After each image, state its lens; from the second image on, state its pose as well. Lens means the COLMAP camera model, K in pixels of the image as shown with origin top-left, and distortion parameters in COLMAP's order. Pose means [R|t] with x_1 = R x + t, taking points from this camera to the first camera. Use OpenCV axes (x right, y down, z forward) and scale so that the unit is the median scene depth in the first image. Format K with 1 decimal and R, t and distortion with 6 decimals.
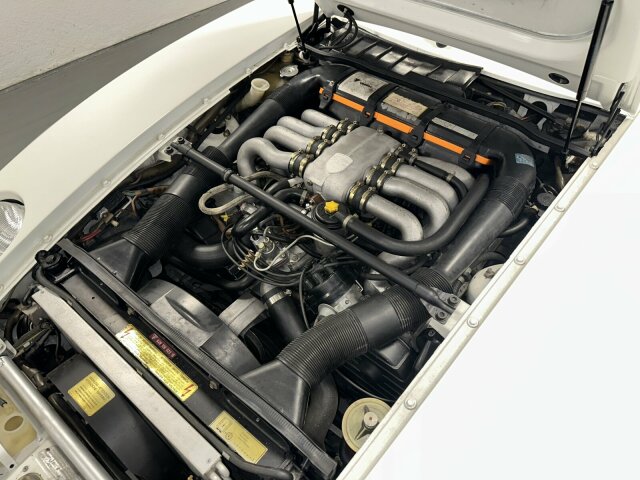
lens RADIAL K [[449.4, 0, 320.0], [0, 449.4, 240.0], [0, 0, 1]] dist [0.096469, -0.191454]
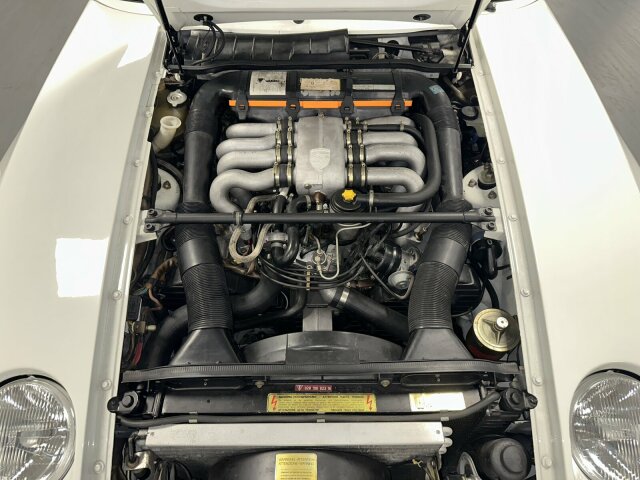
lens RADIAL K [[449.4, 0, 320.0], [0, 449.4, 240.0], [0, 0, 1]] dist [0.096469, -0.191454]
pose [[0.770678, -0.503092, 0.391093, -0.458517], [0.472812, 0.862928, 0.178338, -0.186837], [-0.427206, 0.047472, 0.902907, 0.046264]]
